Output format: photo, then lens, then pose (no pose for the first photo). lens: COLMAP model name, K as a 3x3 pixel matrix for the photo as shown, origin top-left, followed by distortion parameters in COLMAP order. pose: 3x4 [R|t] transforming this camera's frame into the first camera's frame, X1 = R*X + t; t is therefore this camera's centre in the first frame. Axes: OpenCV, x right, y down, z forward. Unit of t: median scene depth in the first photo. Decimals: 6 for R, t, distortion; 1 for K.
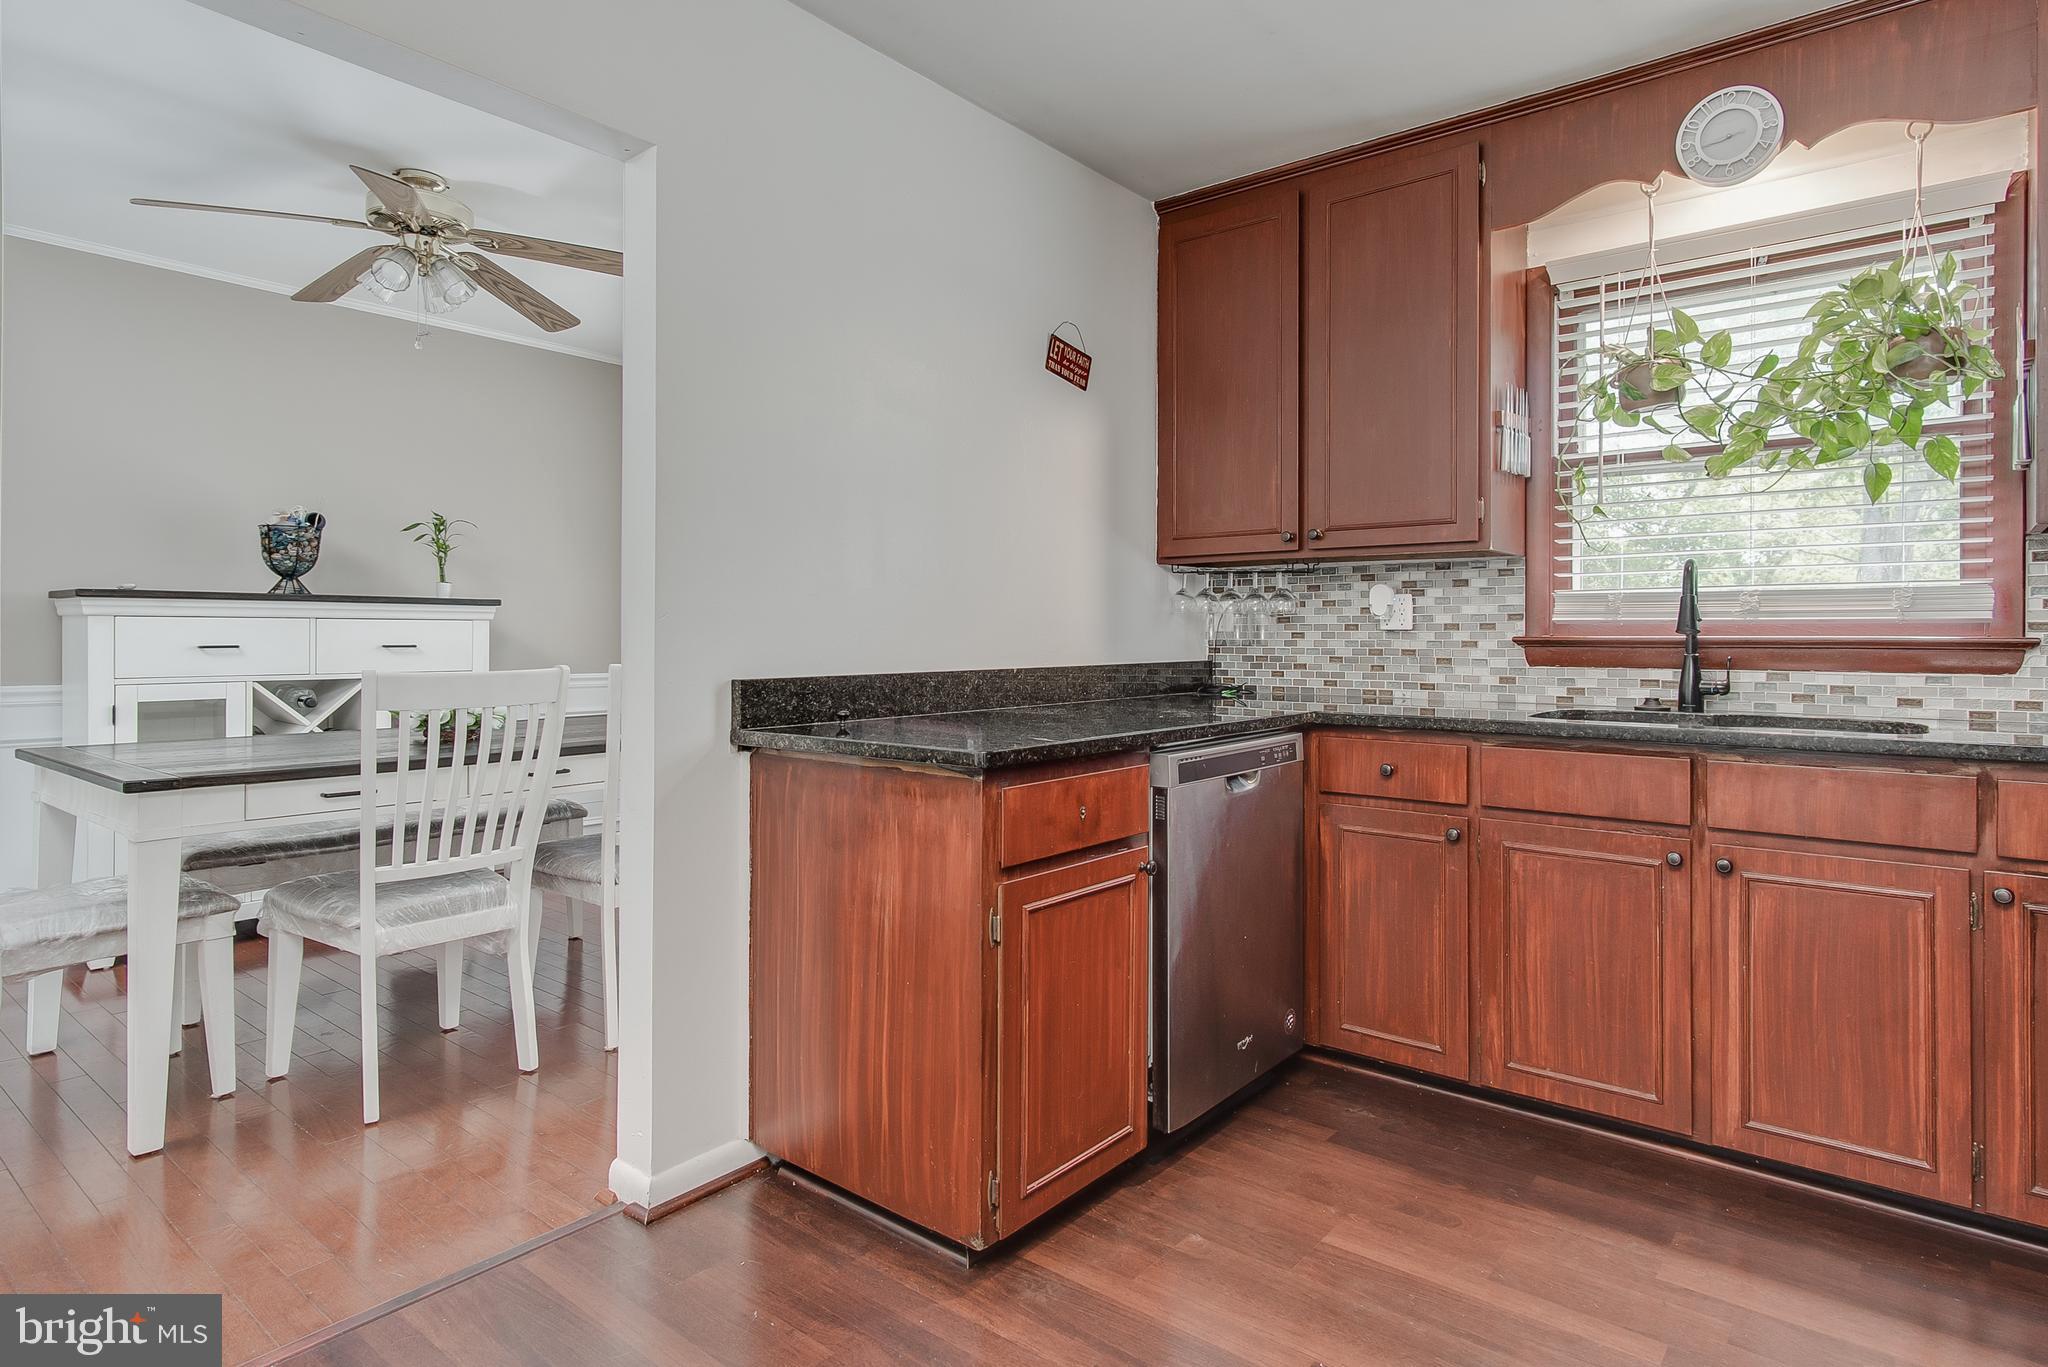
lens RADIAL K [[1116.5, 0, 997.6], [0, 1116.5, 641.4], [0, 0, 1]] dist [0.006788, -0.001320]
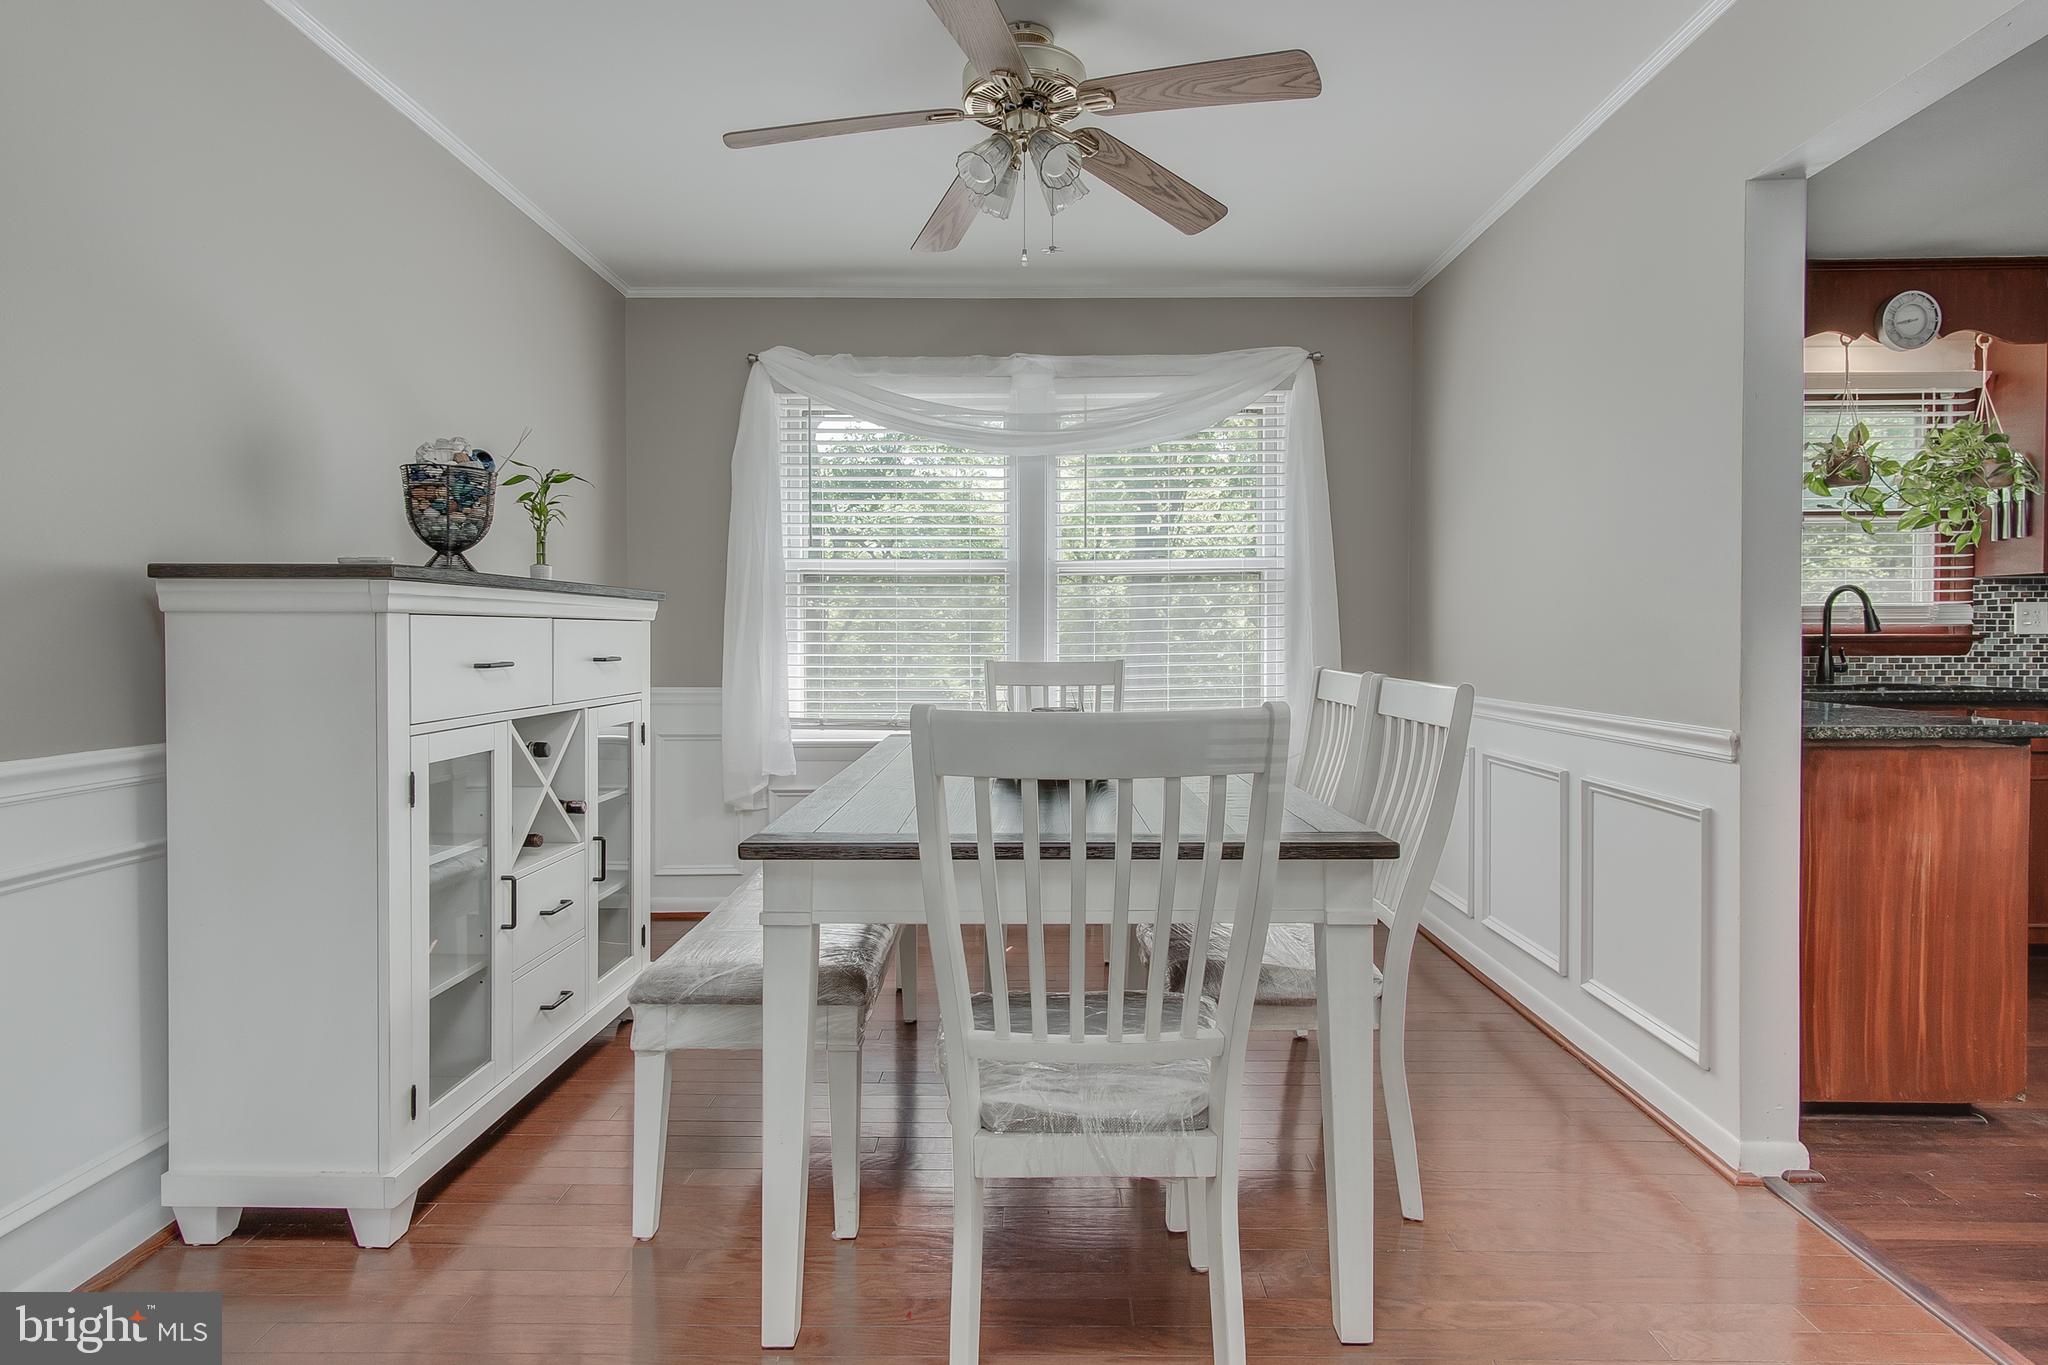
lens RADIAL K [[1116.5, 0, 1023.6], [0, 1116.5, 660.9], [0, 0, 1]] dist [0.006788, -0.001320]
pose [[0.778593, -0.019738, 0.627219, -1.618483], [0.007559, 0.999728, 0.022077, -0.014978], [-0.627484, -0.012447, 0.778530, 0.656331]]
